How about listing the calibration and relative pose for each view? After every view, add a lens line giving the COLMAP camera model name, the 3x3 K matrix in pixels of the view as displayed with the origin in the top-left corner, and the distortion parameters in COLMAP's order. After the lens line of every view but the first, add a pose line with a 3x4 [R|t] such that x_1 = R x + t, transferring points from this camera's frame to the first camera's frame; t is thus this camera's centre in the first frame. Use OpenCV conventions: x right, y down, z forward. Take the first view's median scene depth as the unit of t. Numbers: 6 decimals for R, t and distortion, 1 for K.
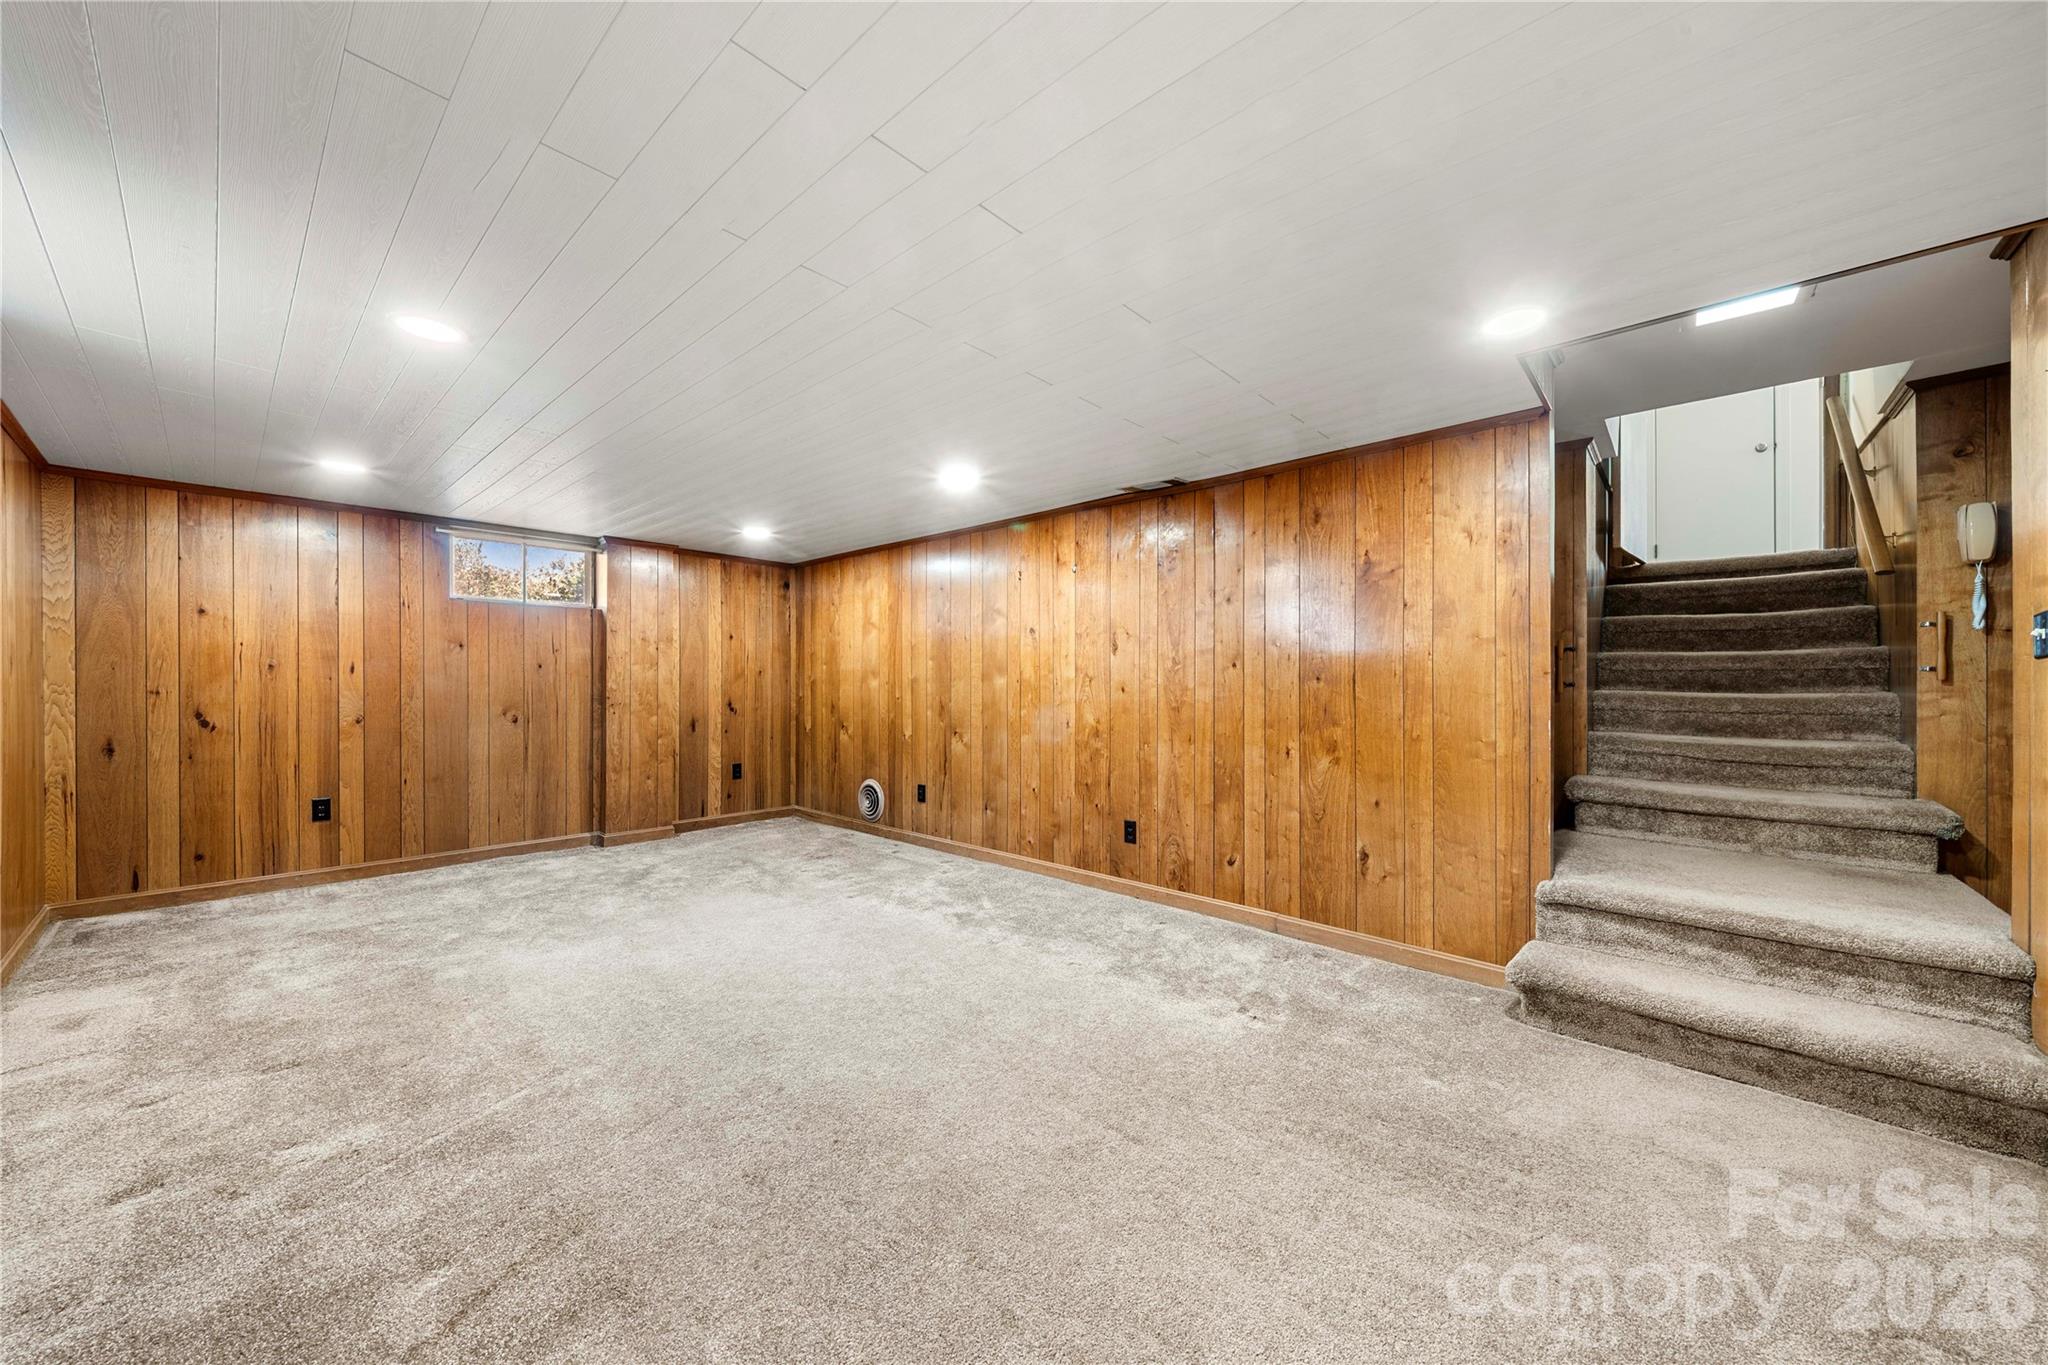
lens RADIAL K [[758.5, 0, 1022.0], [0, 758.5, 684.0], [0, 0, 1]] dist [-0.002973, -0.001435]
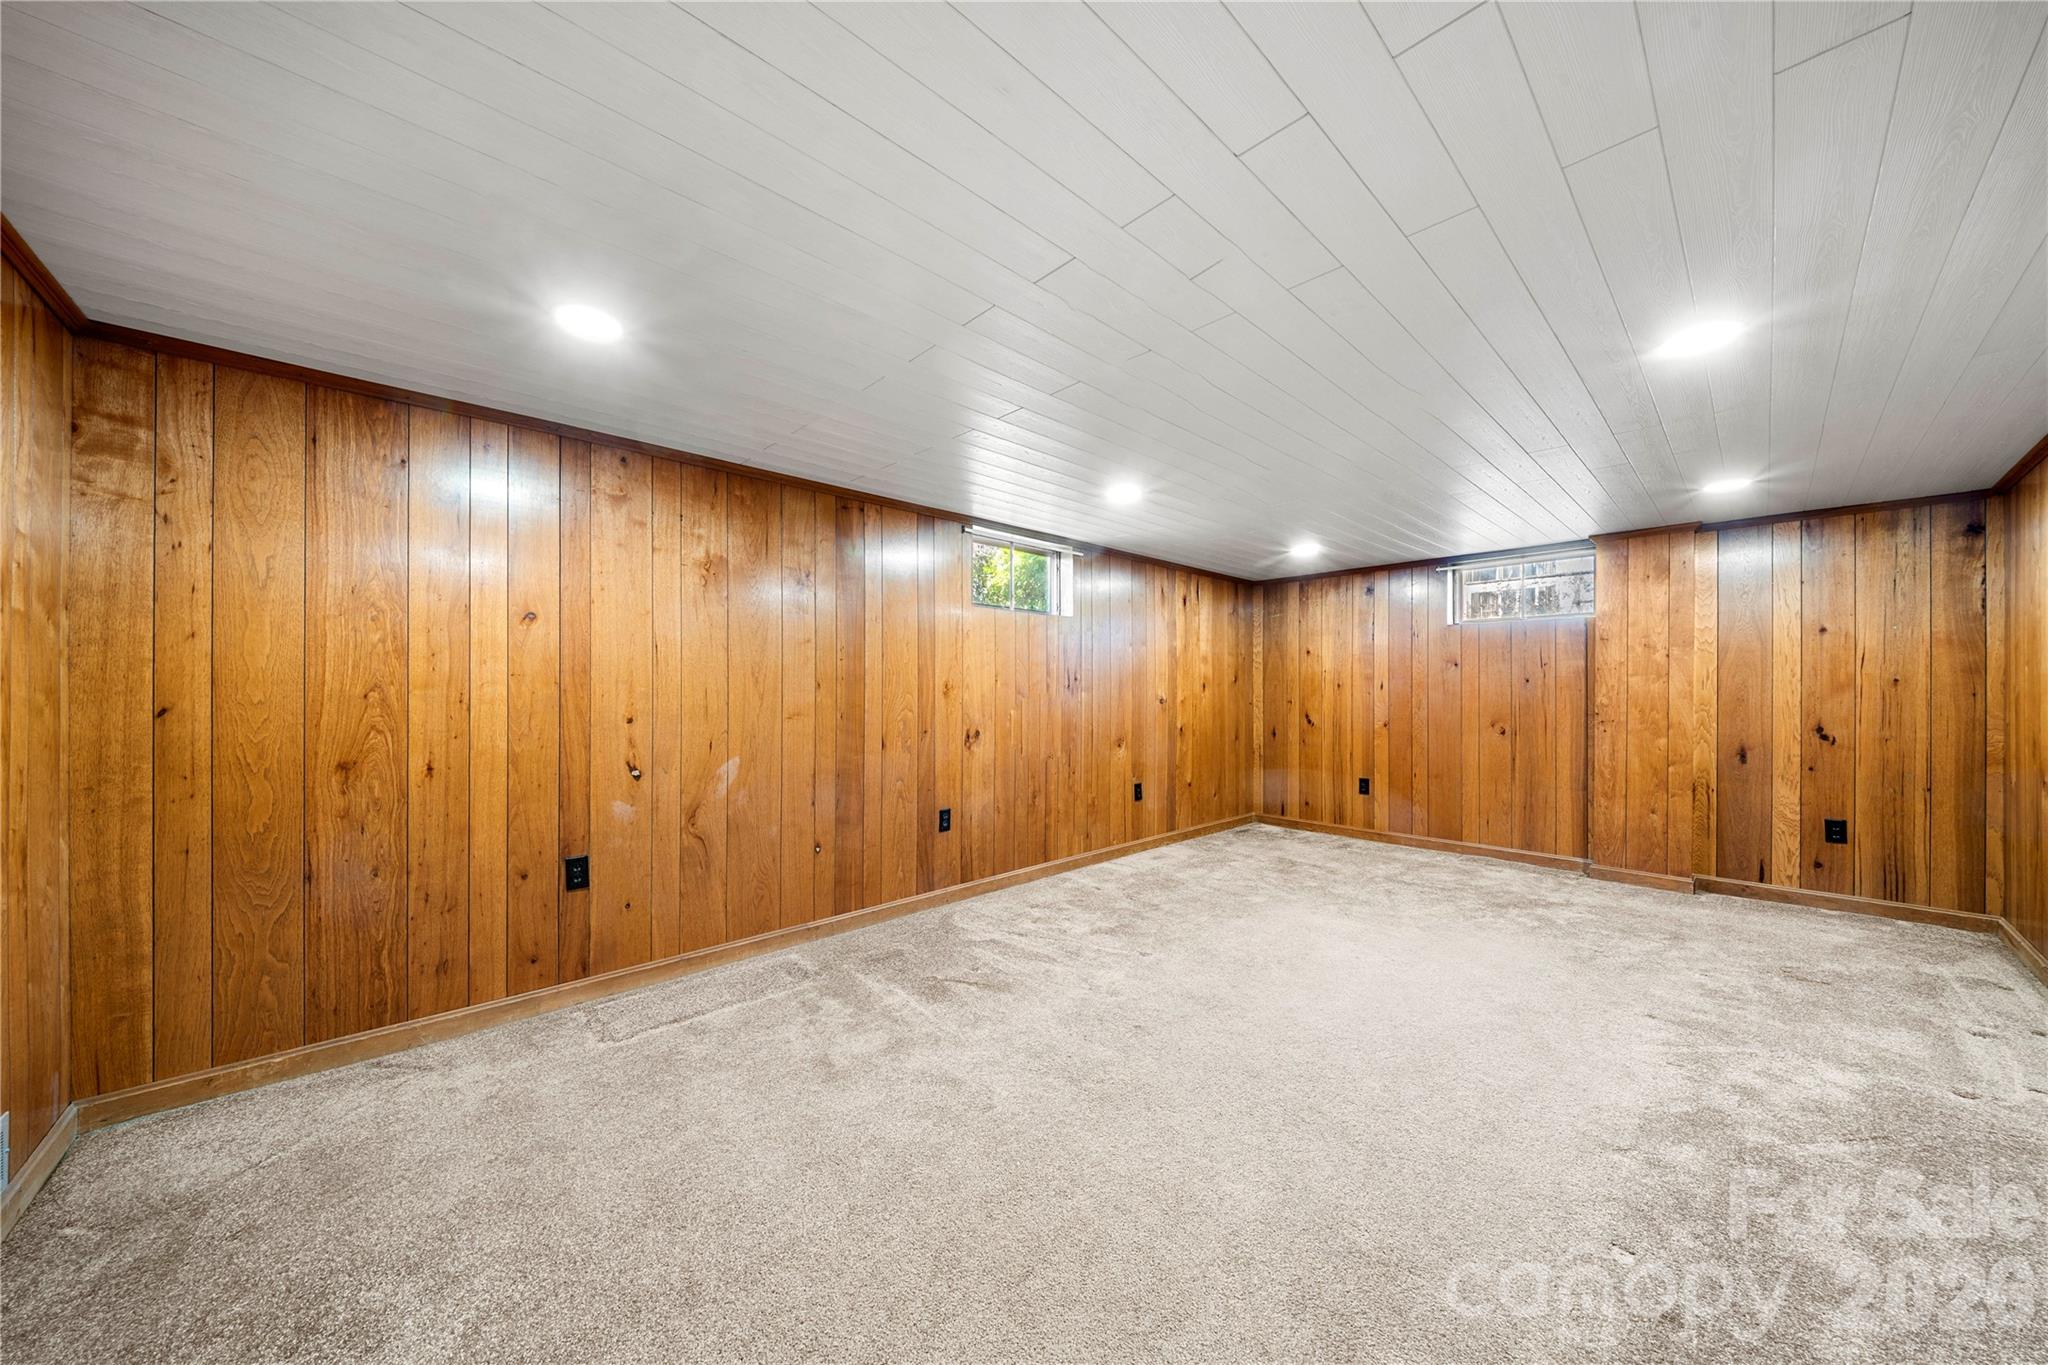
lens RADIAL K [[712.3, 0, 1023.7], [0, 712.3, 690.8], [0, 0, 1]] dist [-0.008450, 0.000938]
pose [[-0.120480, -0.007628, -0.992686, 0.390544], [-0.004659, 0.999964, -0.007119, 0.000027], [0.992705, 0.003768, -0.120512, 0.442115]]
